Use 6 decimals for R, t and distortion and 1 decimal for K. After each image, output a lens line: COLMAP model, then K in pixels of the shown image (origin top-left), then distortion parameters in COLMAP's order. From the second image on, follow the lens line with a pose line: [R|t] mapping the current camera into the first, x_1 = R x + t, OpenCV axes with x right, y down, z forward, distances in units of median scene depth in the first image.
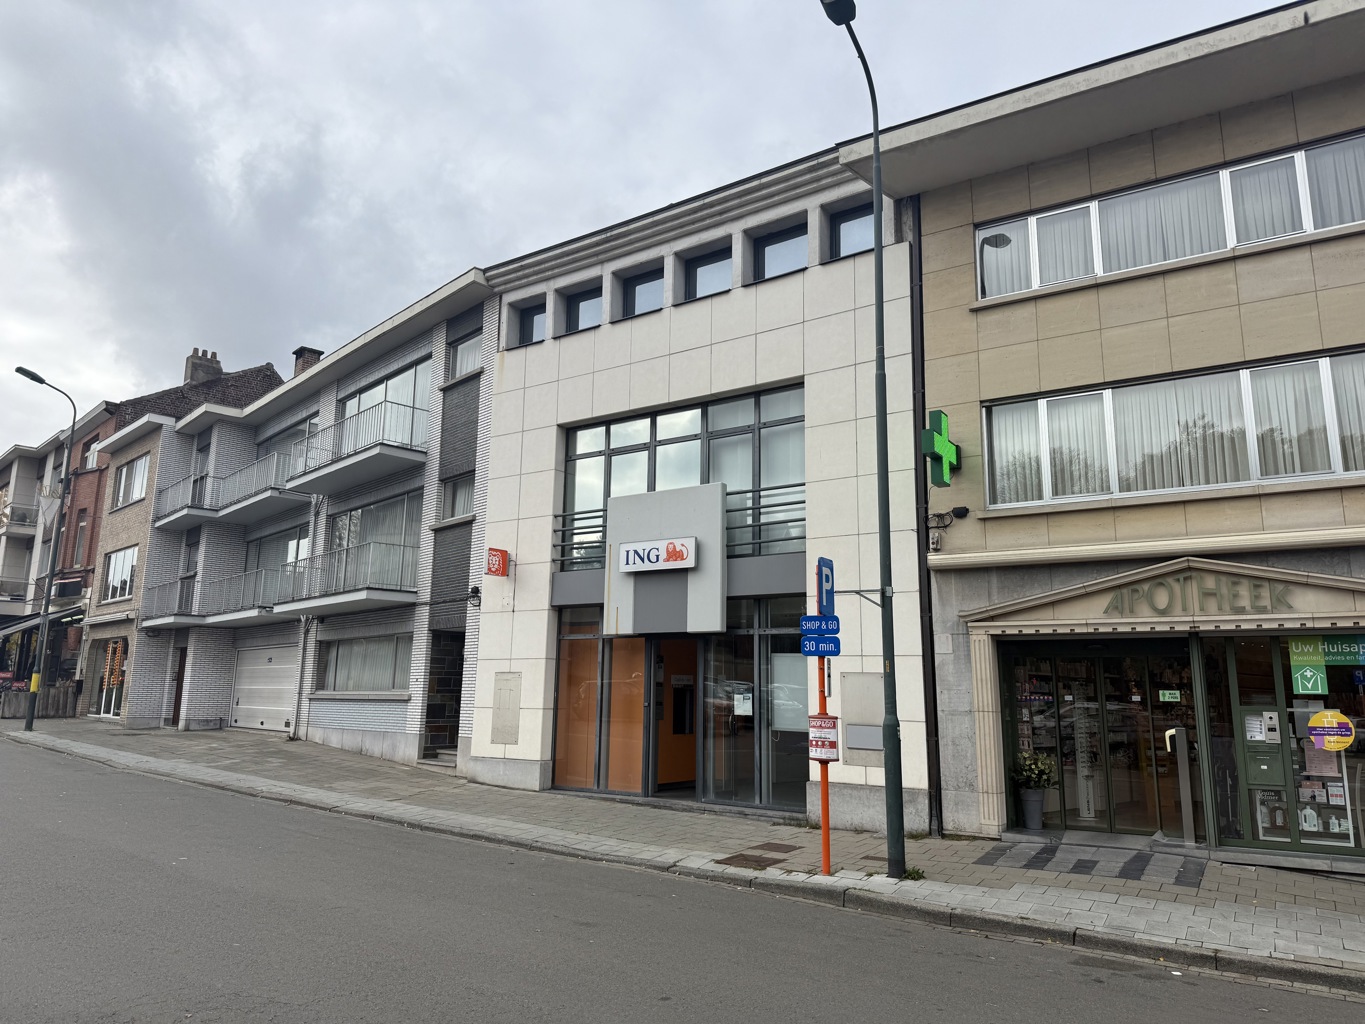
lens RADIAL K [[955.5, 0, 682.5], [0, 955.5, 512.0], [0, 0, 1]] dist [0.091438, -0.127278]
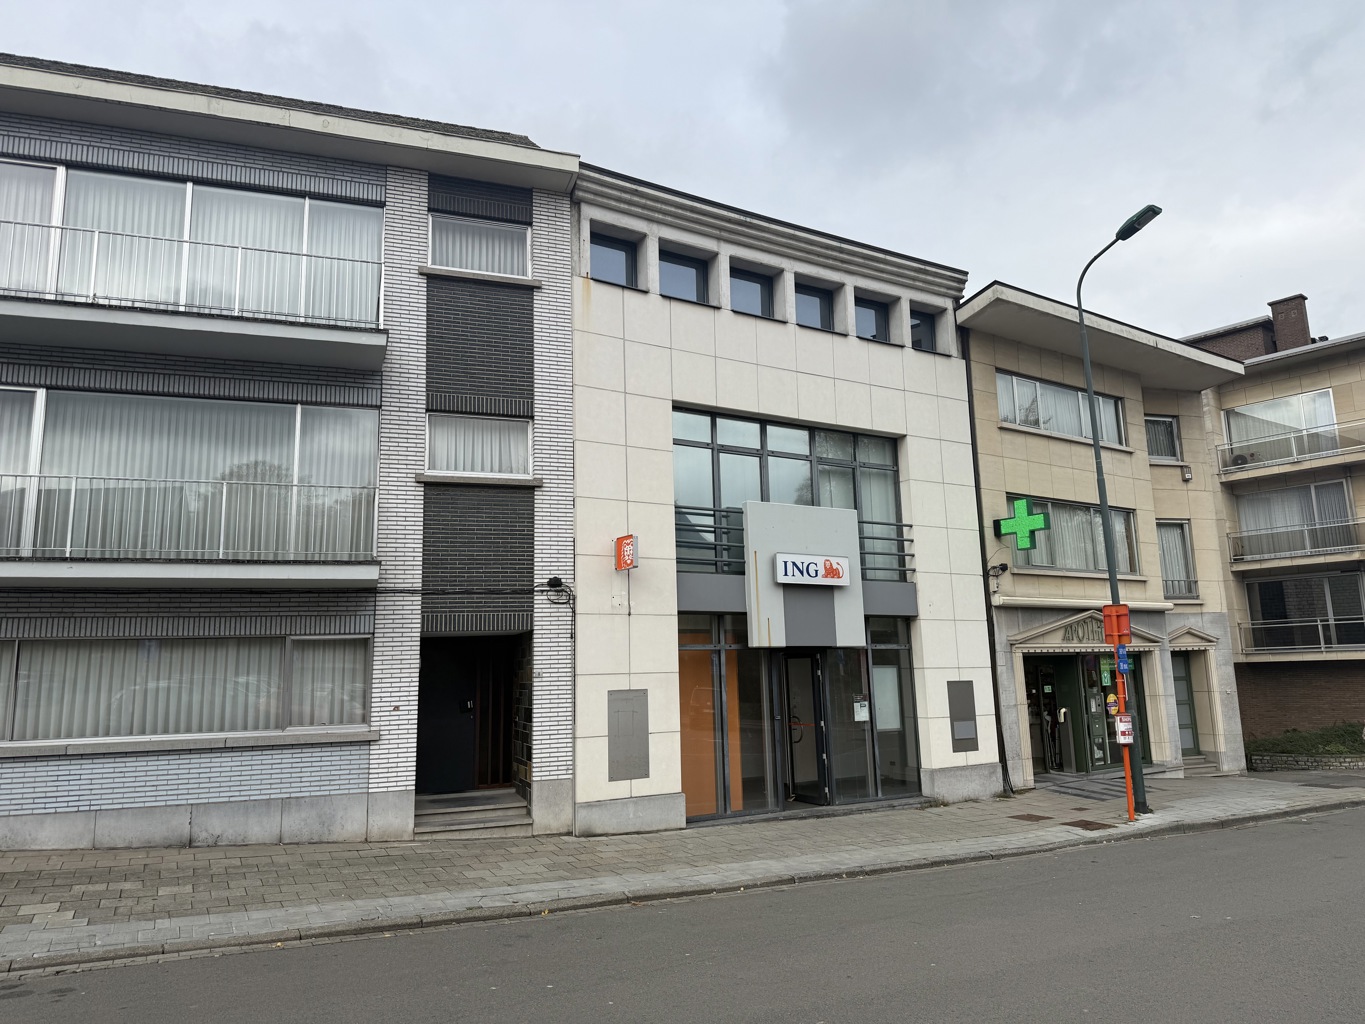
lens RADIAL K [[955.5, 0, 682.5], [0, 955.5, 512.0], [0, 0, 1]] dist [0.091438, -0.127278]
pose [[0.384339, 0.130846, 0.913872, -1.037090], [-0.142861, 0.986410, -0.081150, 0.088322], [-0.912071, -0.099368, 0.397809, 0.737199]]
